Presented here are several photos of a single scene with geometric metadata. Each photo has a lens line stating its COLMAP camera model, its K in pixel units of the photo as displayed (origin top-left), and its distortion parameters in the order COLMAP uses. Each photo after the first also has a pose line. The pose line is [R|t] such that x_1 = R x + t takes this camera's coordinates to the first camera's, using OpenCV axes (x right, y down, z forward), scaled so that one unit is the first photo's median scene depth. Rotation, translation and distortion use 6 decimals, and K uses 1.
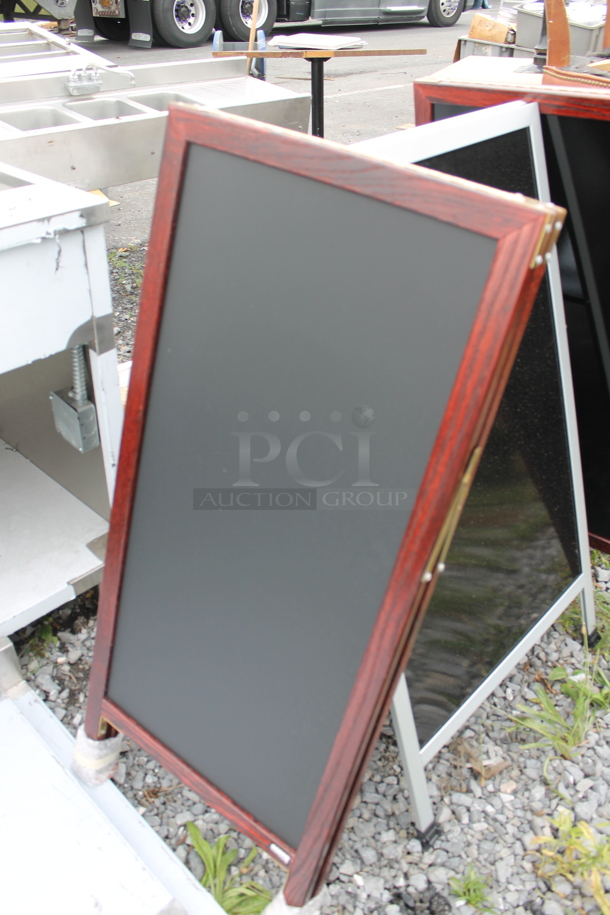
lens RADIAL K [[820.4, 0, 336.9], [0, 820.4, 443.0], [0, 0, 1]] dist [-0.133232, 0.124700]
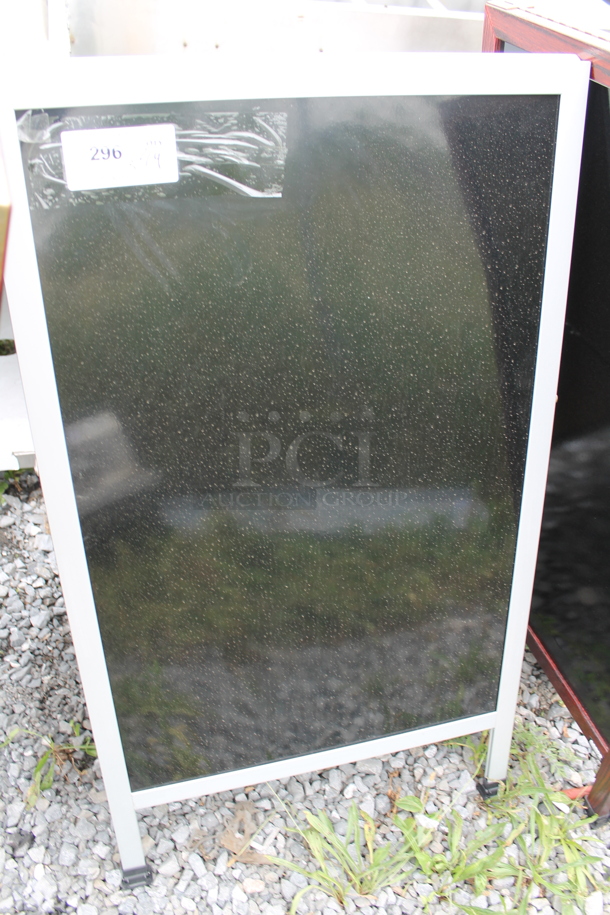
lens RADIAL K [[820.4, 0, 303.1], [0, 820.4, 460.9], [0, 0, 1]] dist [-0.133232, 0.124700]
pose [[0.833071, 0.401130, -0.380904, 0.355227], [-0.353819, 0.915708, 0.190500, -0.136432], [0.425213, -0.023929, 0.904777, 0.250883]]
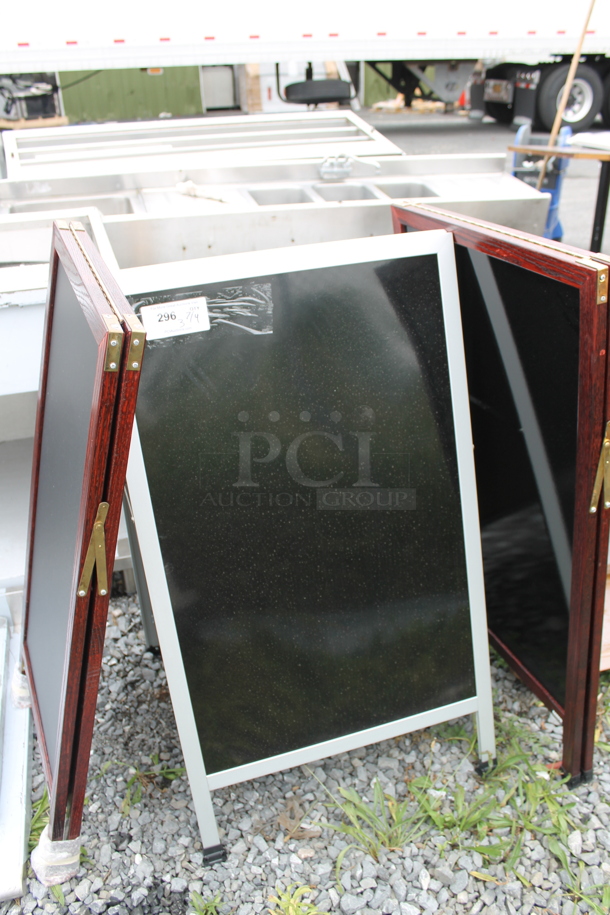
lens RADIAL K [[820.4, 0, 304.1], [0, 820.4, 455.5], [0, 0, 1]] dist [-0.133232, 0.124700]
pose [[0.861655, 0.217189, -0.458672, 0.523936], [-0.247558, 0.968853, -0.006291, -0.067263], [0.443019, 0.118968, 0.888583, -0.007847]]
